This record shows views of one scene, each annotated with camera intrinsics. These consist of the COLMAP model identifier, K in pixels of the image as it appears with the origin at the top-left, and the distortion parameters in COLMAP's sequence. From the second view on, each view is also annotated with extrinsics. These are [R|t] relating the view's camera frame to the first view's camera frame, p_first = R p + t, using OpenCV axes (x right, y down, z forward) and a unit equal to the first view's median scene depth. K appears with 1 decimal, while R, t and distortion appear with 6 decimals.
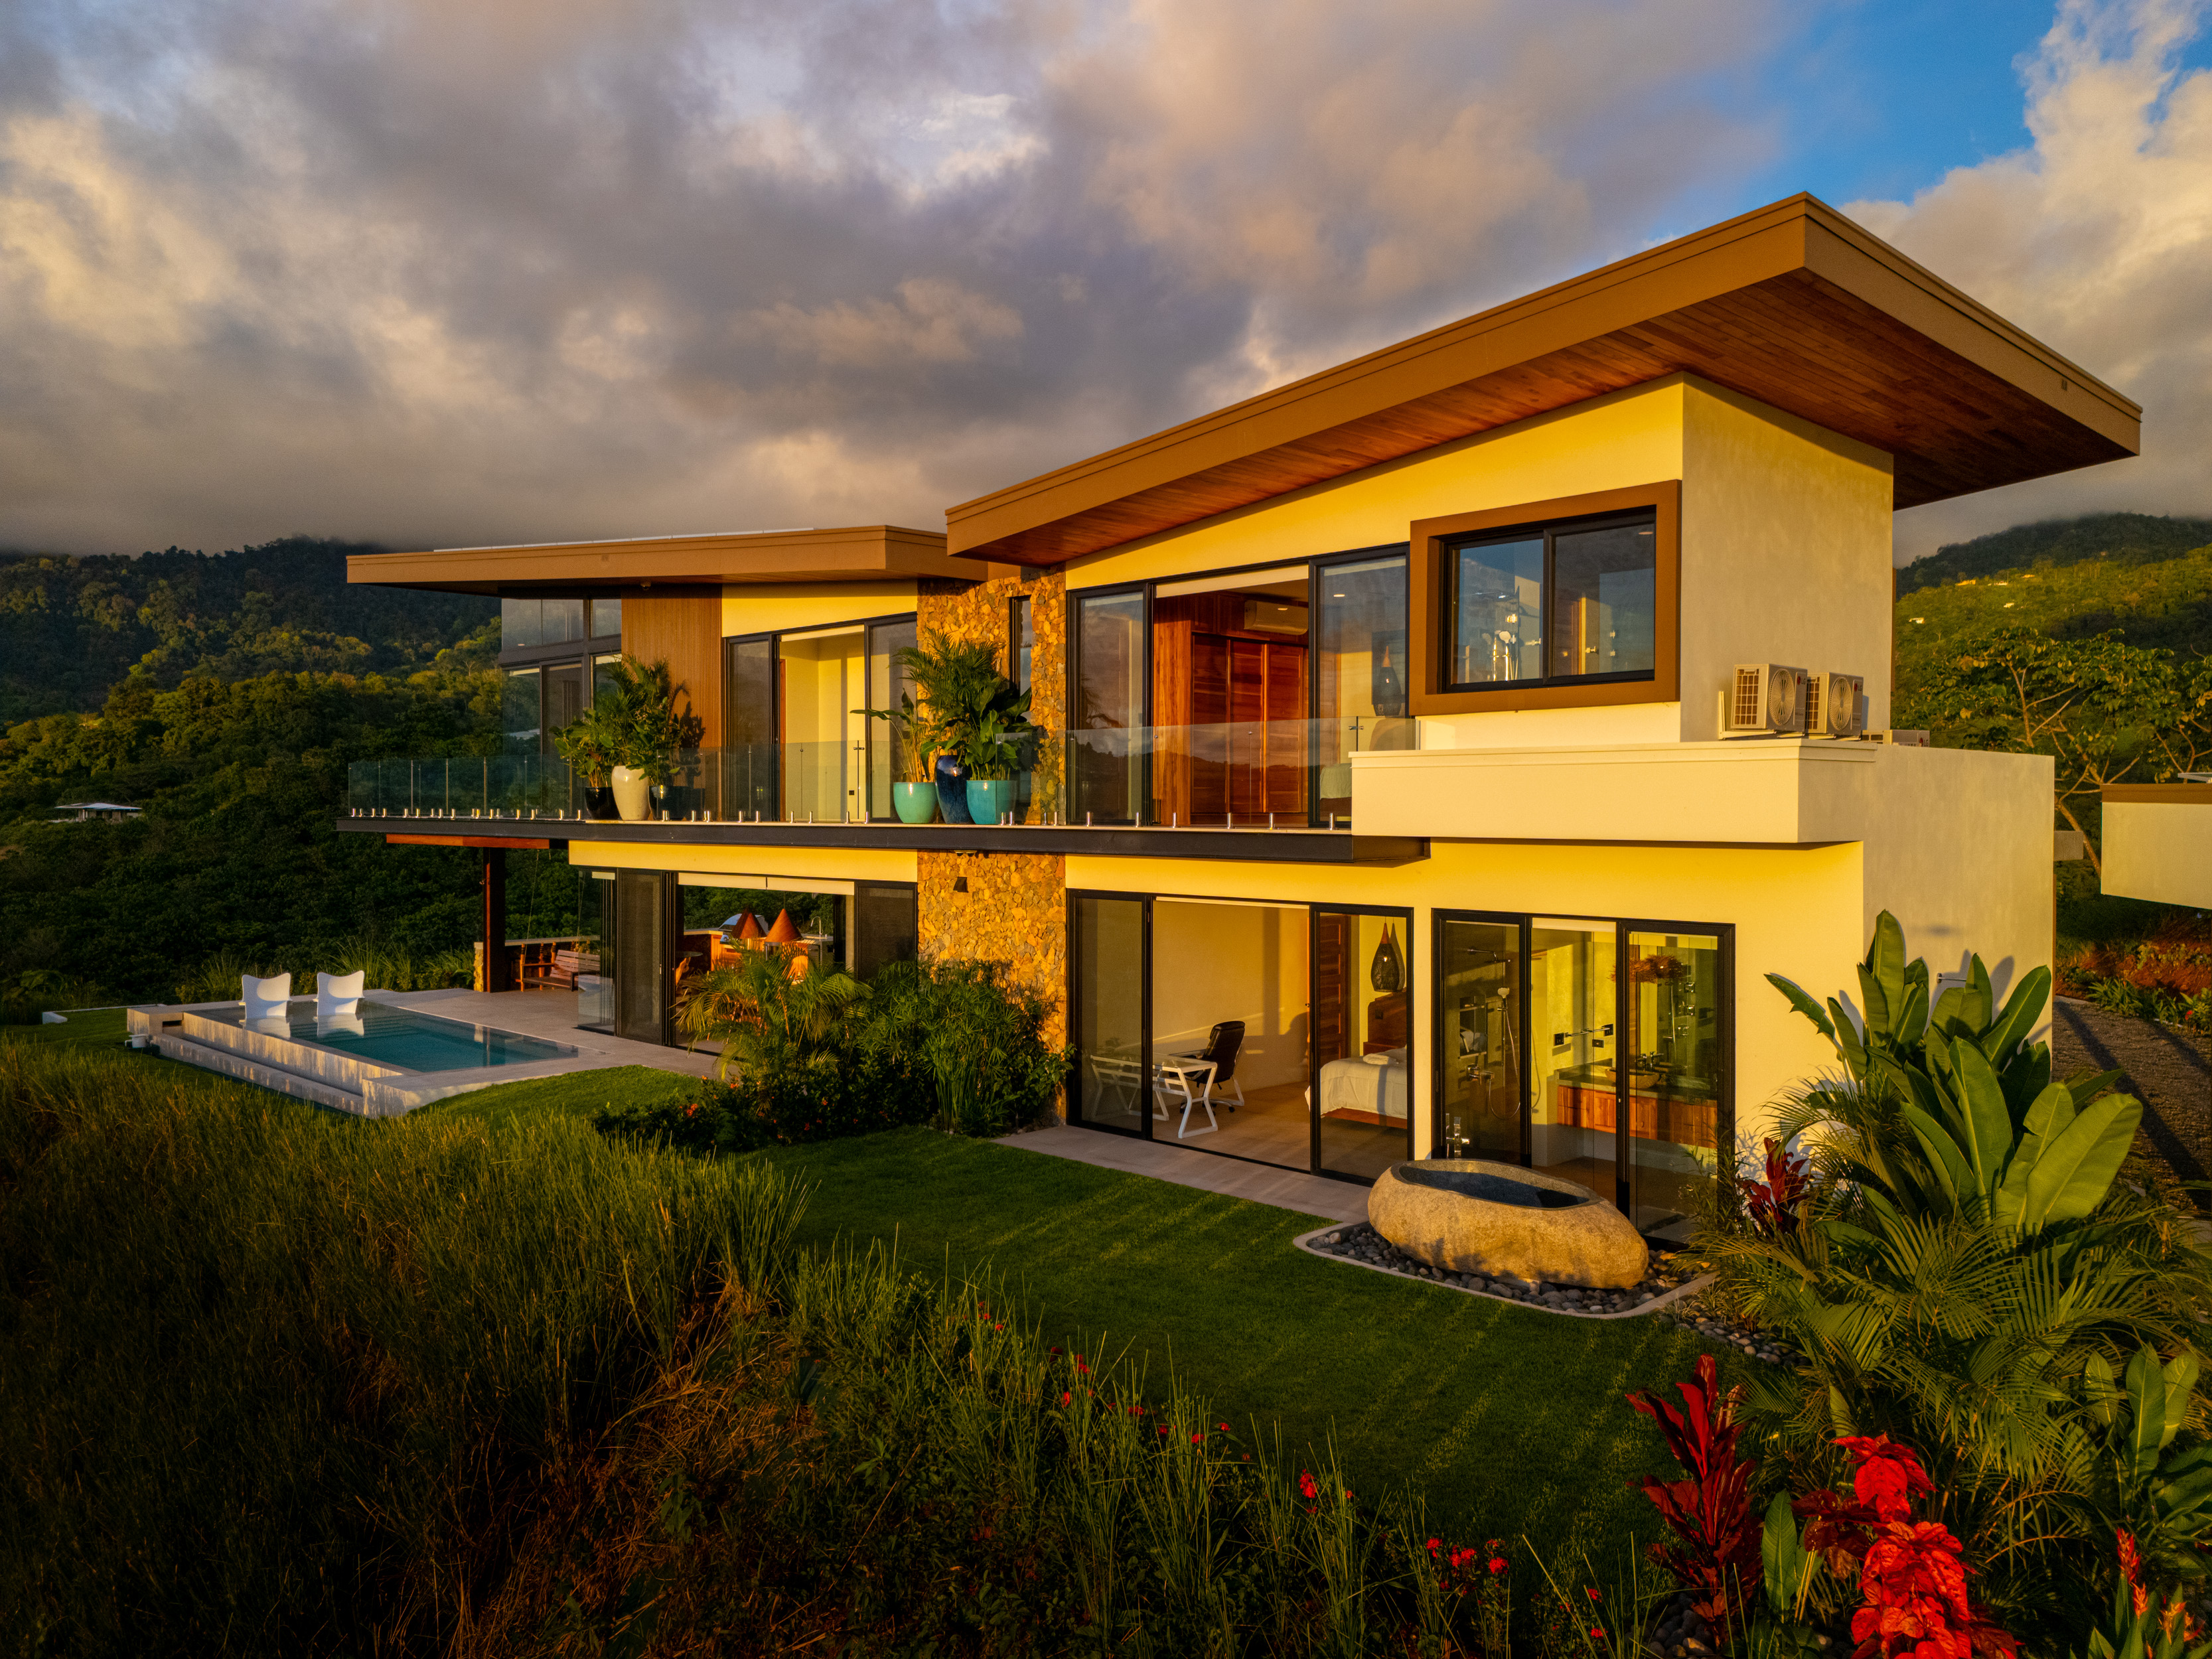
lens RADIAL K [[1627.1, 0, 1103.7], [0, 1627.1, 822.3], [0, 0, 1]] dist [0.053313, -0.040439]
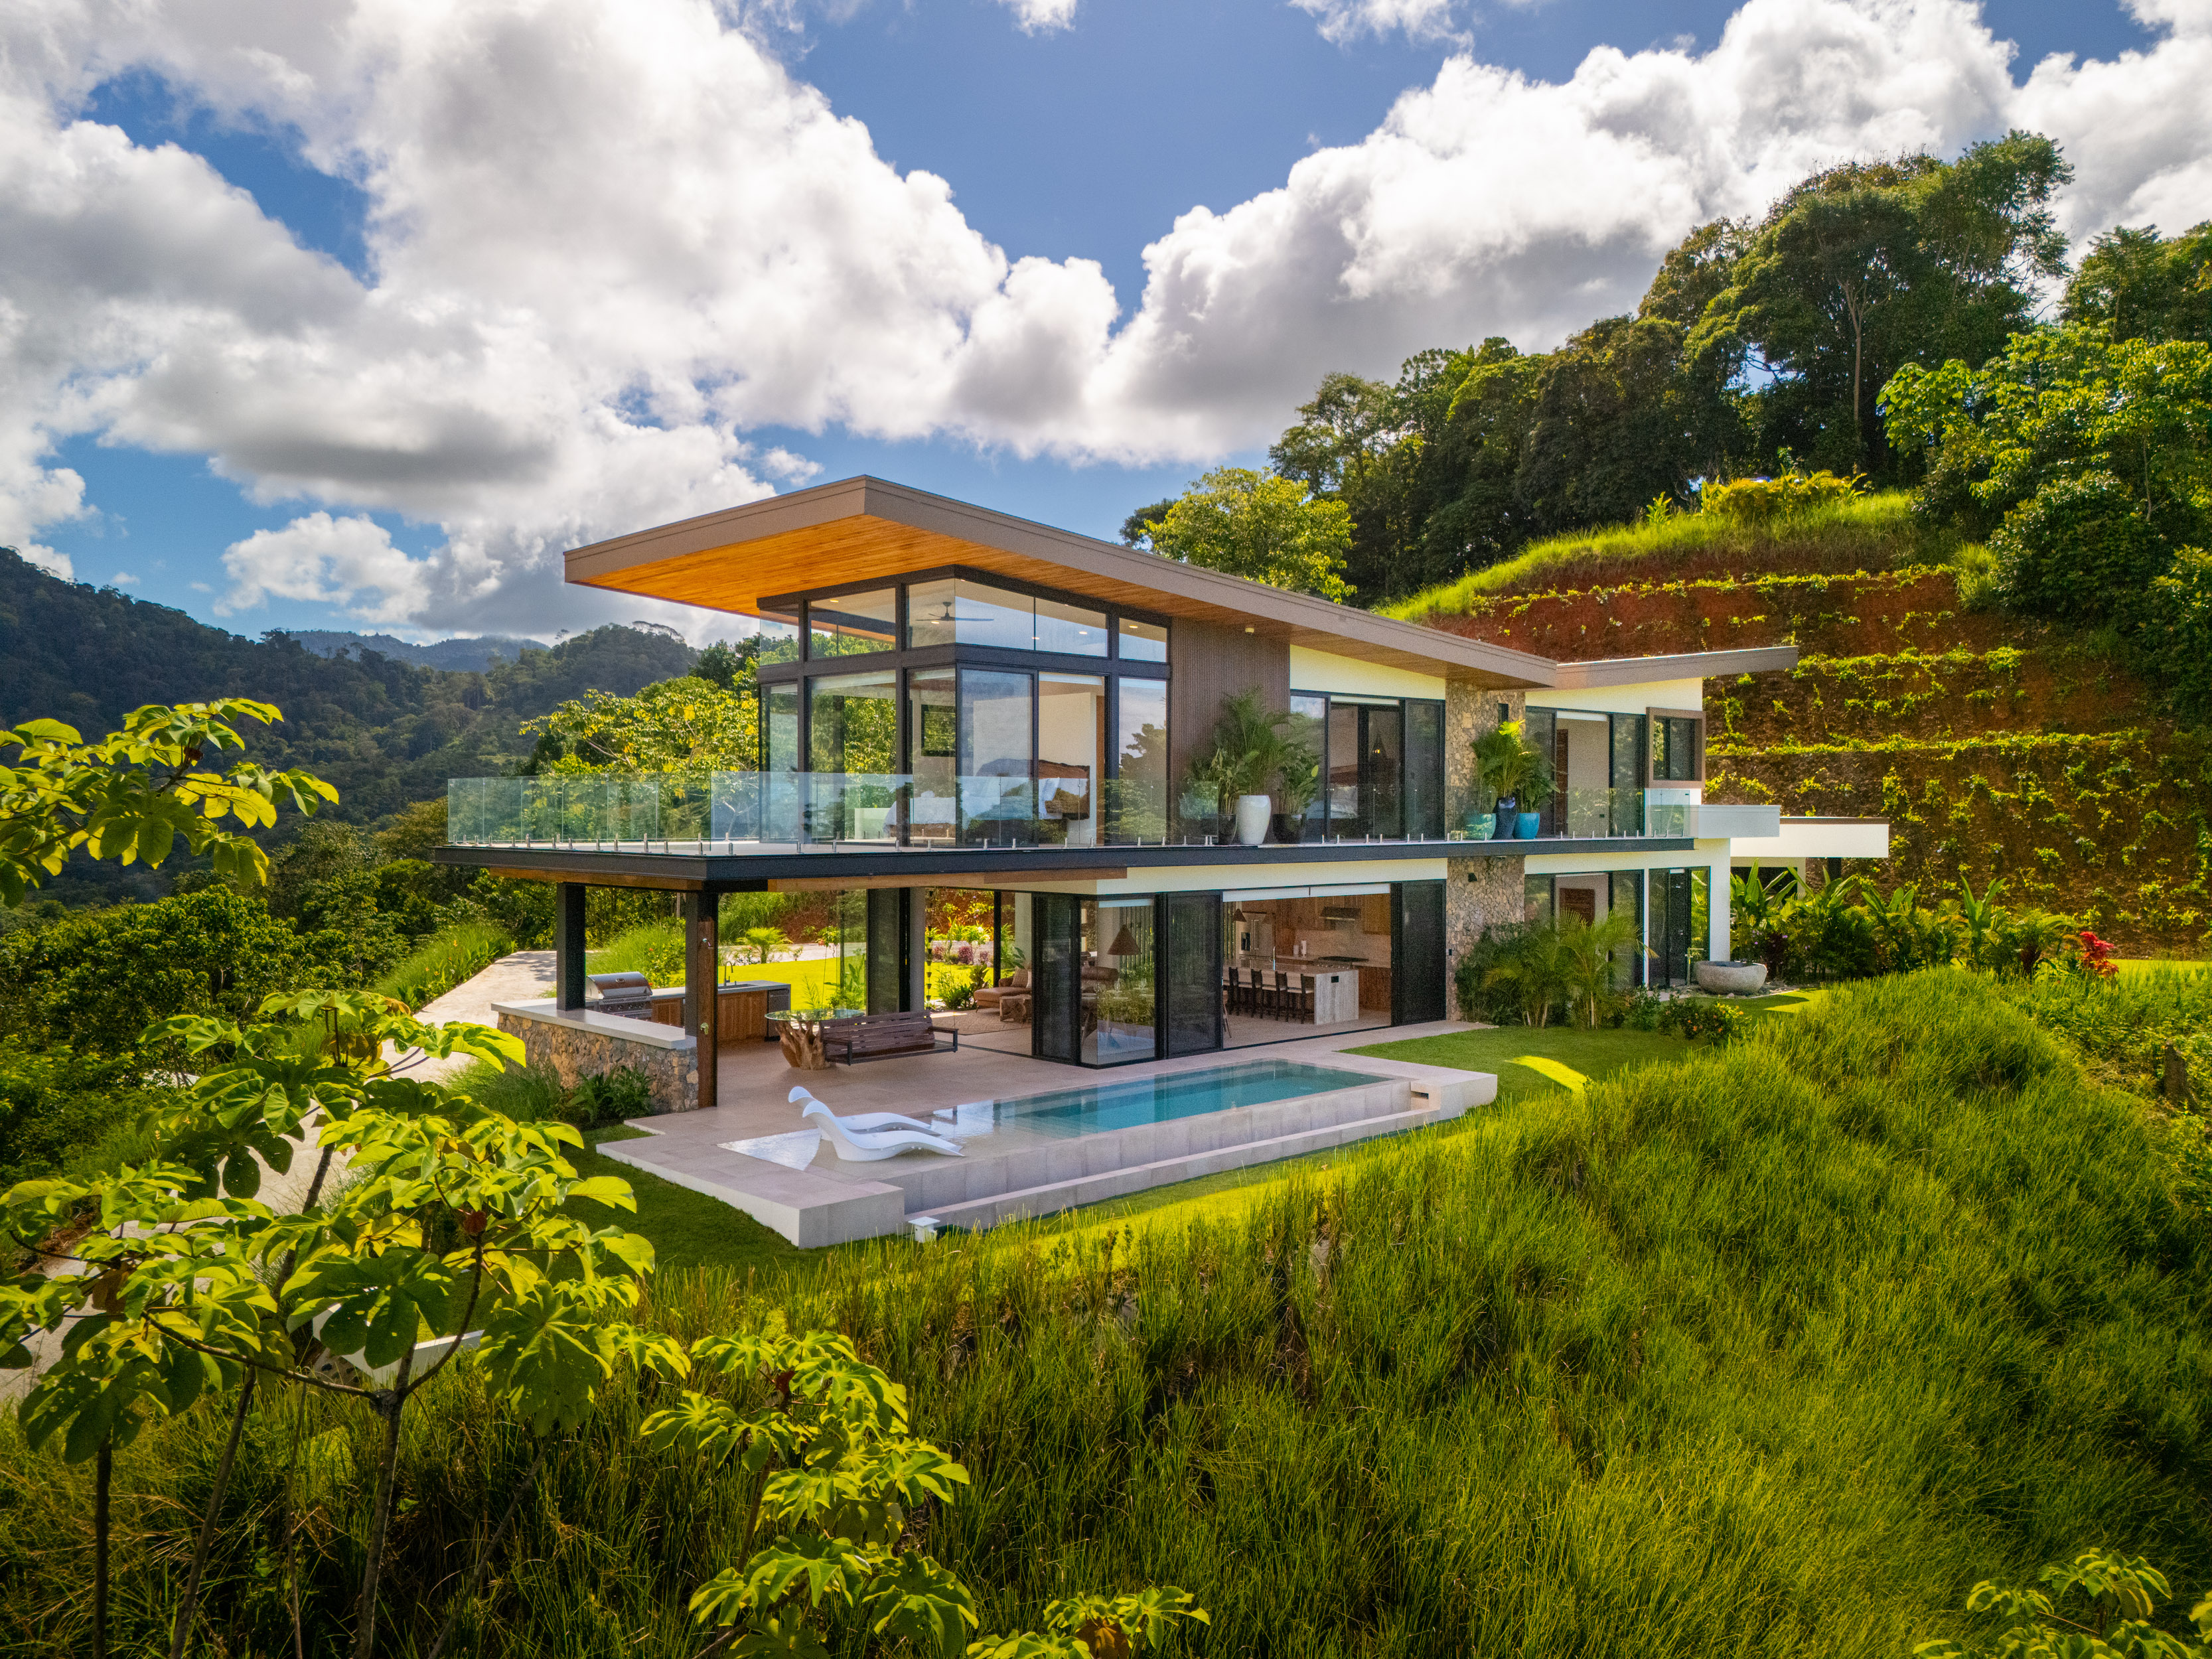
lens RADIAL K [[1627.1, 0, 1103.0], [0, 1627.1, 831.5], [0, 0, 1]] dist [0.053313, -0.040439]
pose [[0.035201, -0.013643, 0.999287, -1.652887], [0.008373, 0.999876, 0.013356, -0.030662], [-0.999345, 0.007896, 0.035311, 1.274918]]
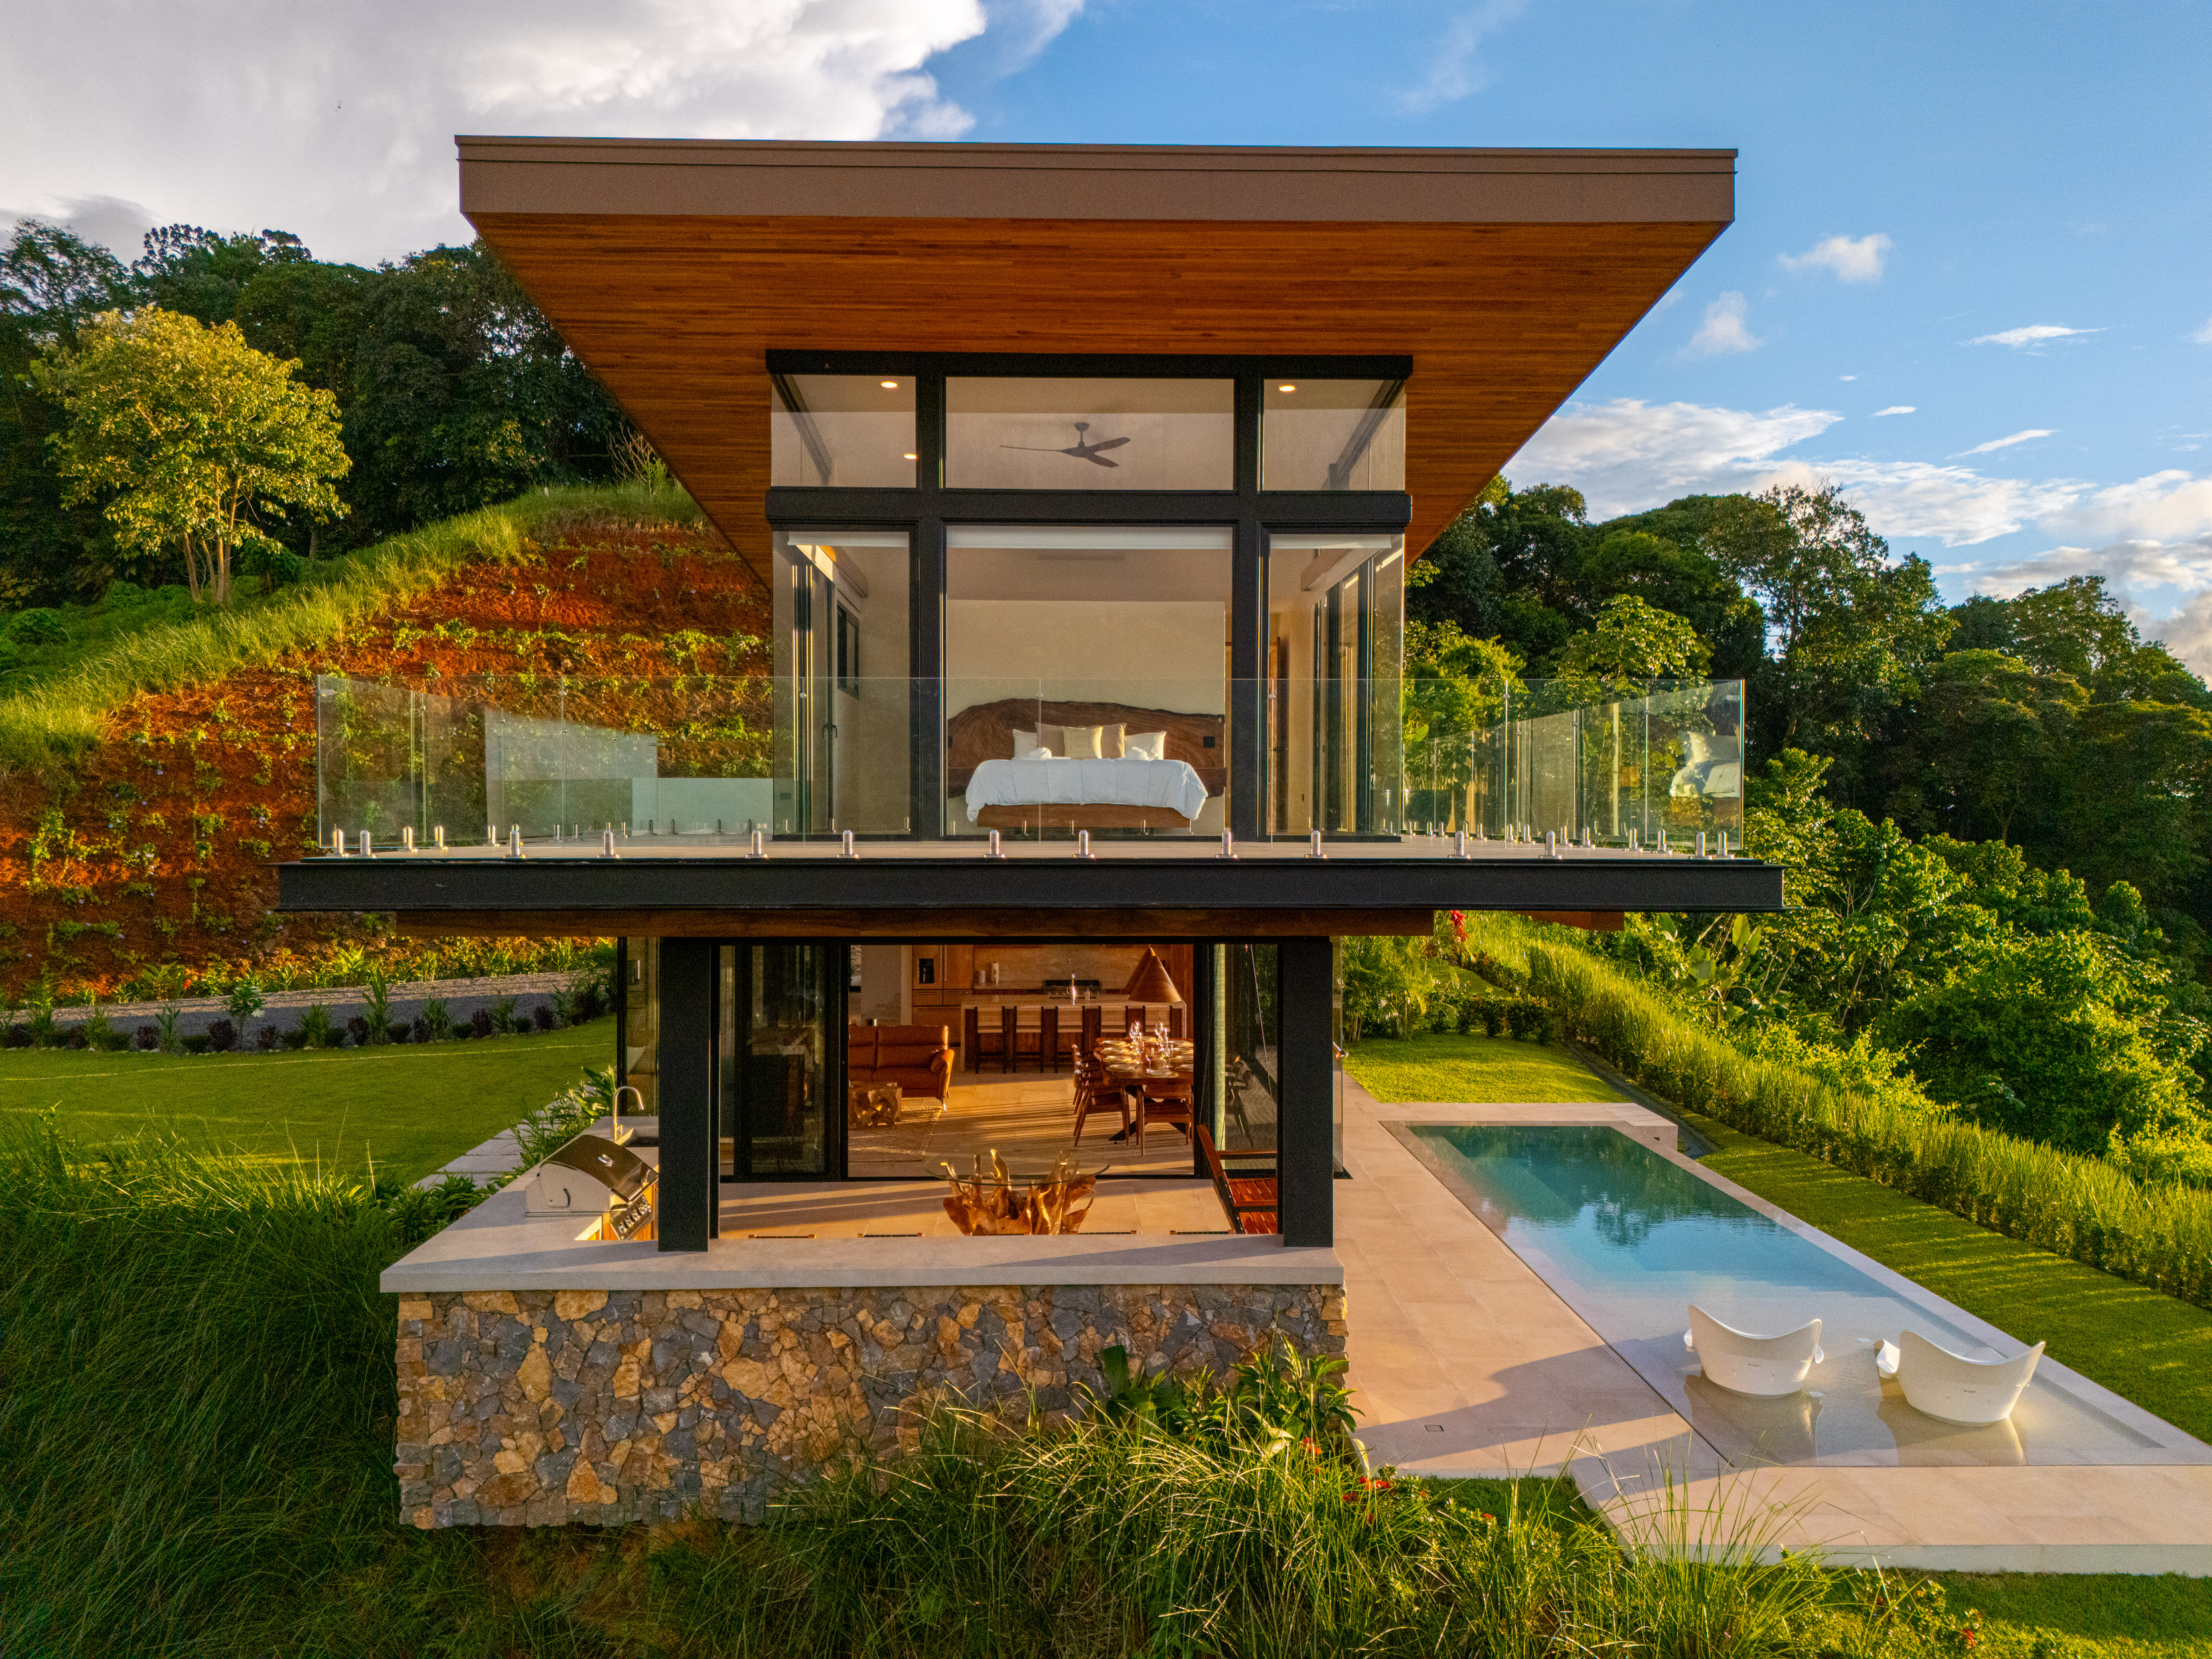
lens RADIAL K [[1627.1, 0, 1099.8], [0, 1627.1, 834.7], [0, 0, 1]] dist [0.053313, -0.040439]
pose [[-0.726732, -0.014219, 0.686774, -0.888843], [0.003746, 0.999689, 0.024662, -0.024958], [-0.686911, 0.020496, -0.726453, 1.993960]]
